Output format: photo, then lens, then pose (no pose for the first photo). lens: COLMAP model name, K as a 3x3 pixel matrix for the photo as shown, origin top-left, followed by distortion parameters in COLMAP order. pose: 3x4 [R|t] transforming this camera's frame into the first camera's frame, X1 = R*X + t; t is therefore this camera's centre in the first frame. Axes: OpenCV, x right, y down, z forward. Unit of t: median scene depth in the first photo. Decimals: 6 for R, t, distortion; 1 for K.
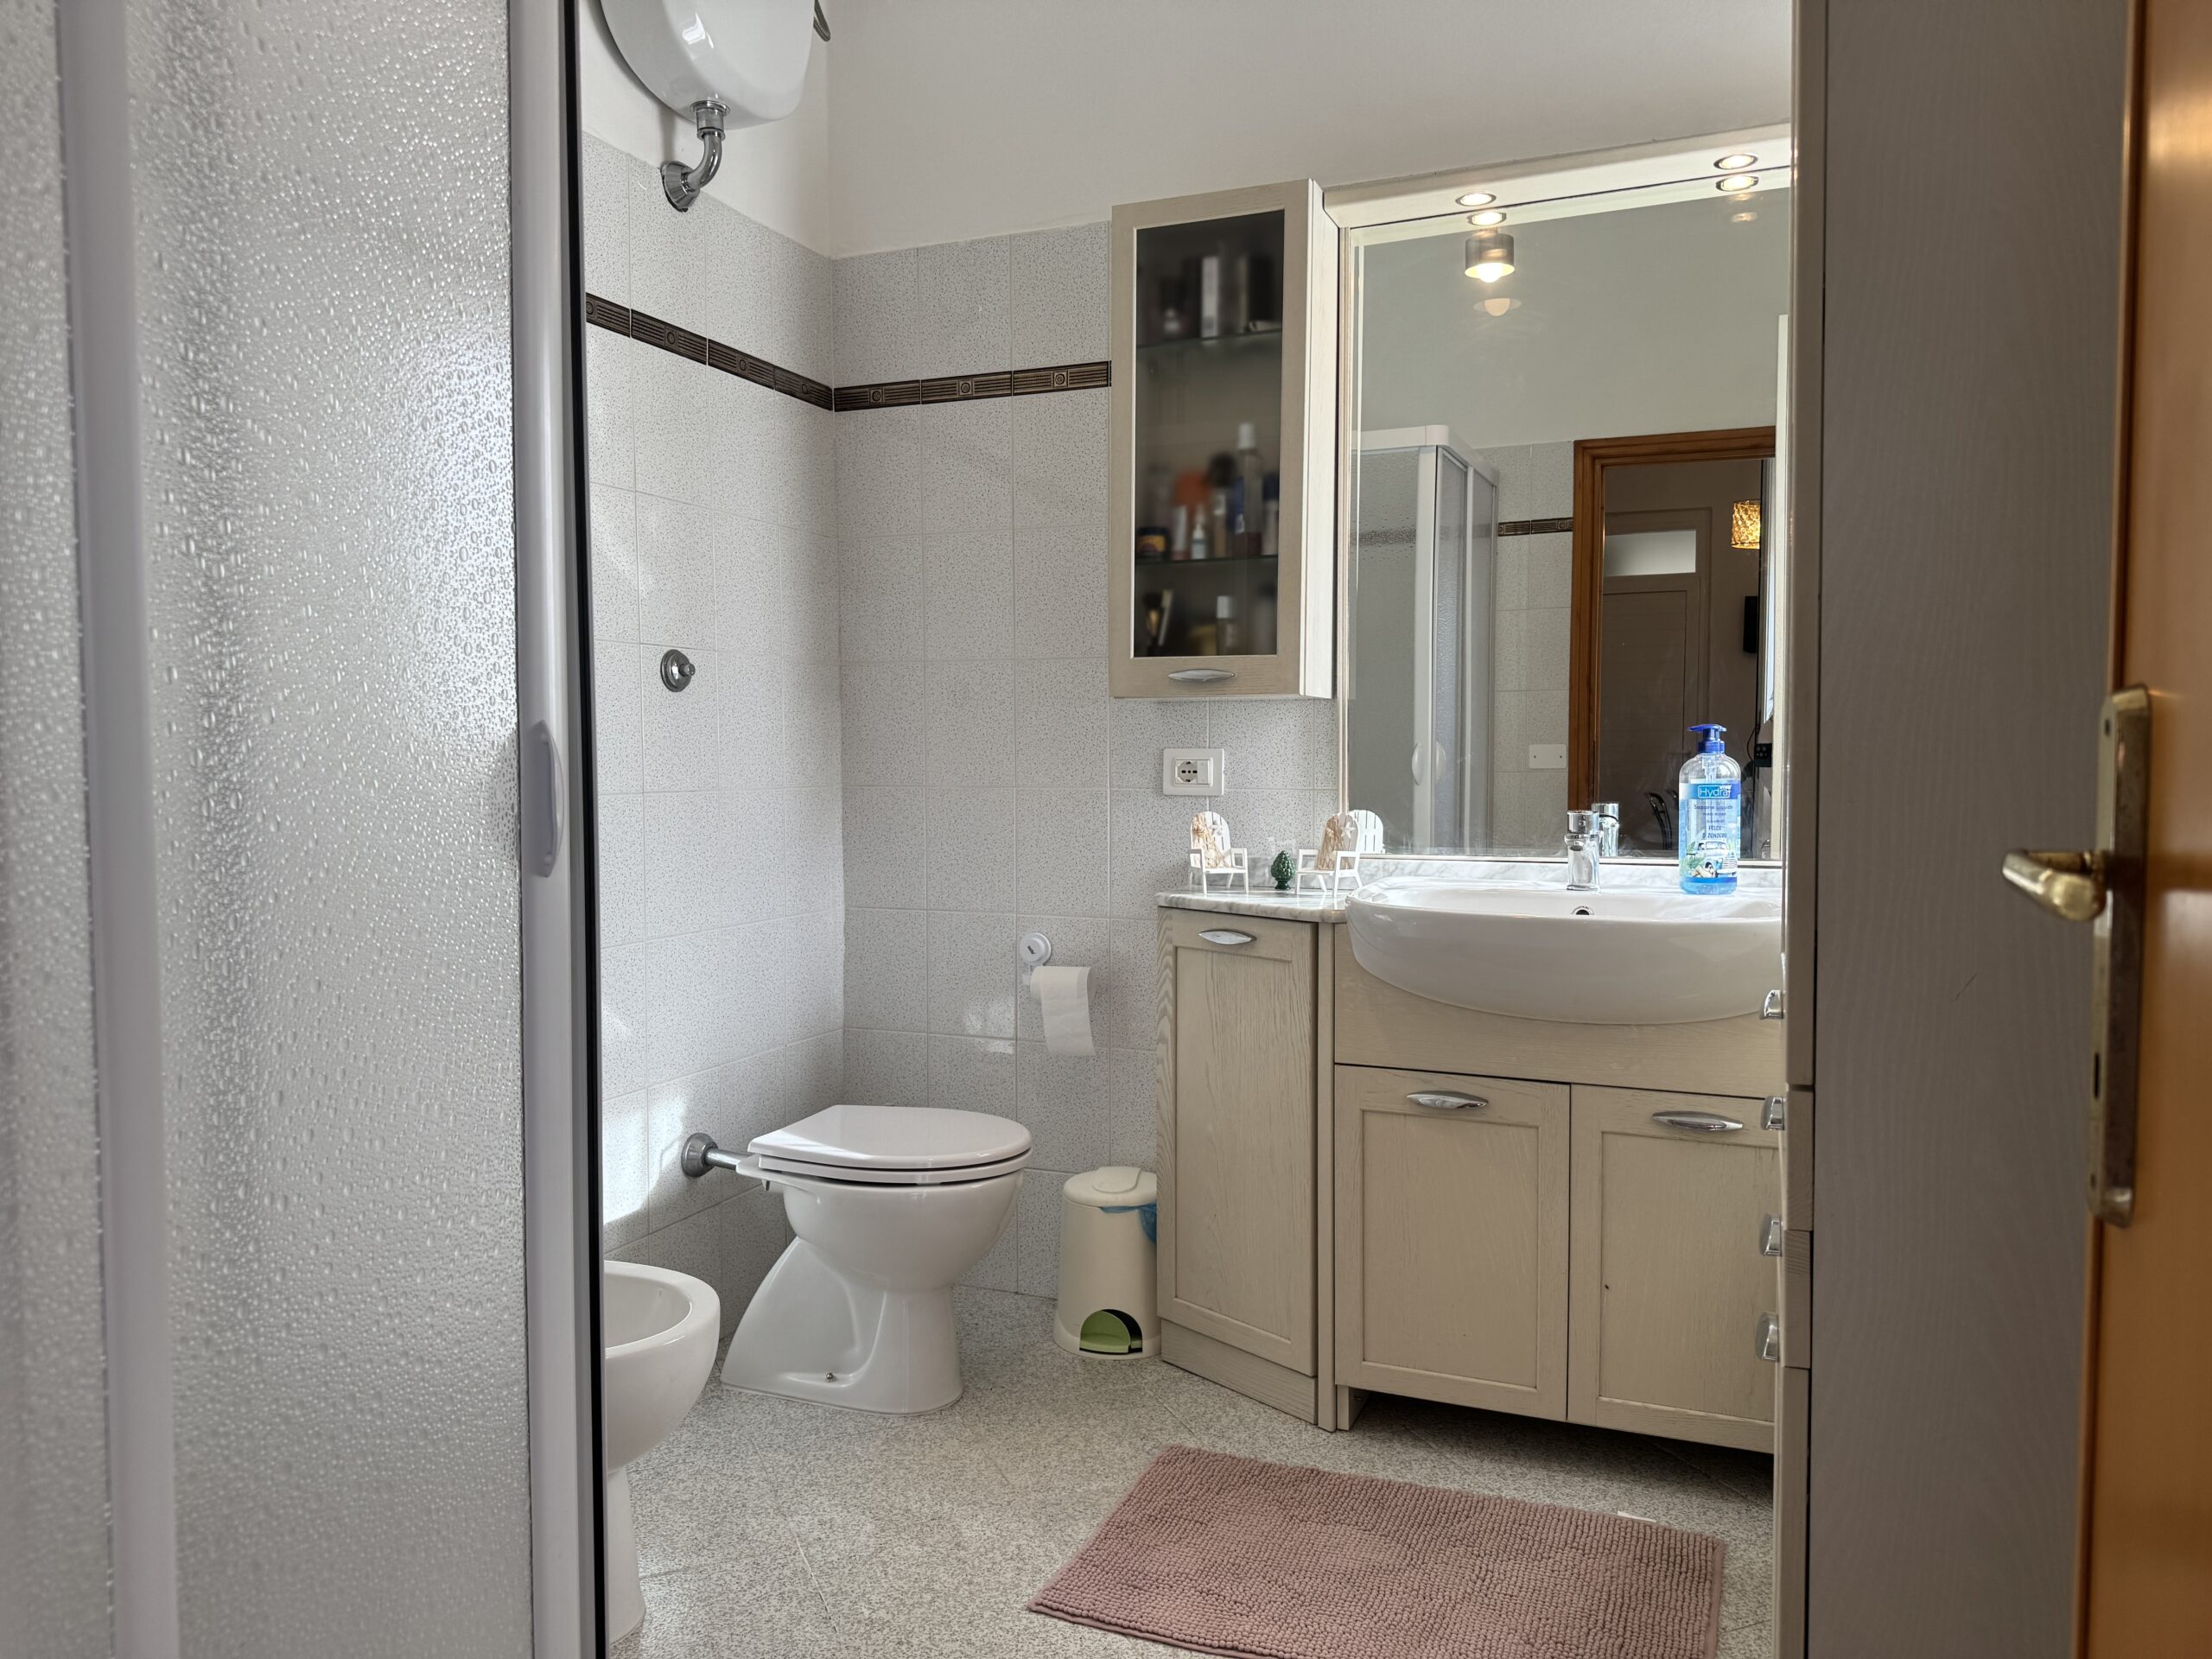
lens RADIAL K [[1534.0, 0, 1111.2], [0, 1534.0, 841.6], [0, 0, 1]] dist [0.202296, -0.428531]
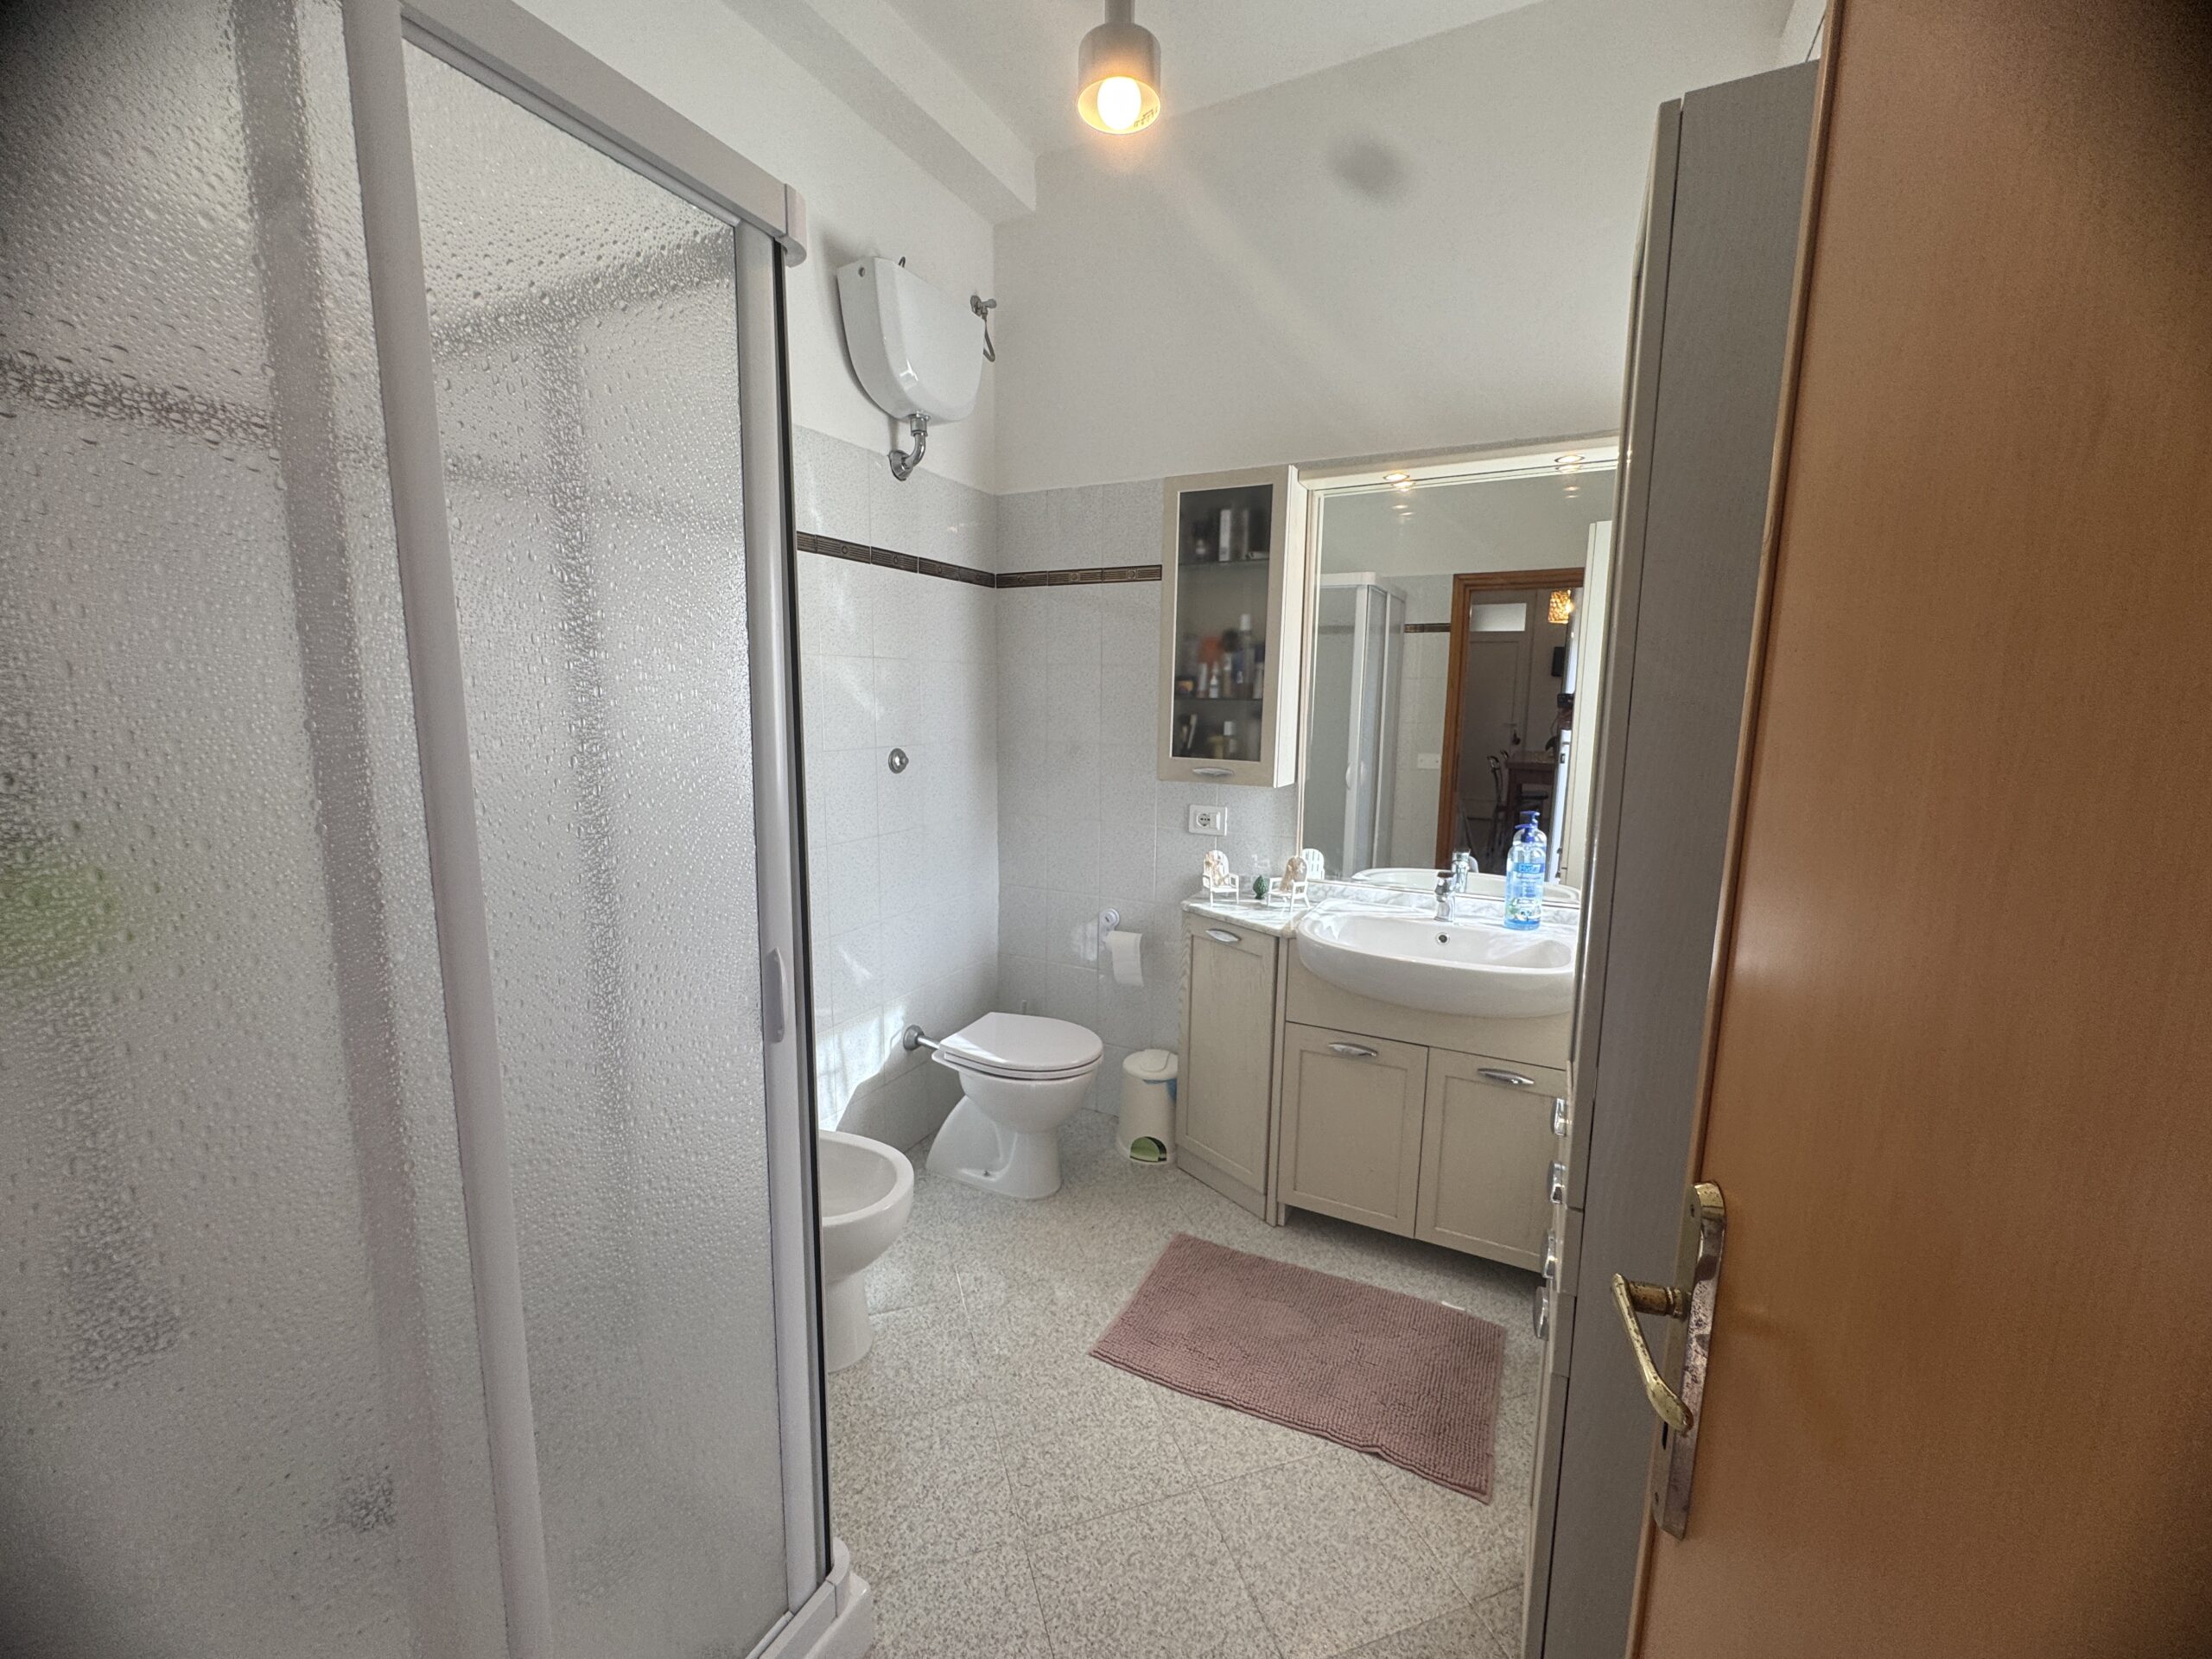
lens RADIAL K [[882.1, 0, 1106.8], [0, 882.1, 831.6], [0, 0, 1]] dist [-0.001970, -0.000063]
pose [[0.997028, 0.025979, -0.072526, 0.015919], [-0.018827, 0.995046, 0.097617, -0.131504], [0.074702, -0.095961, 0.992578, 0.066625]]
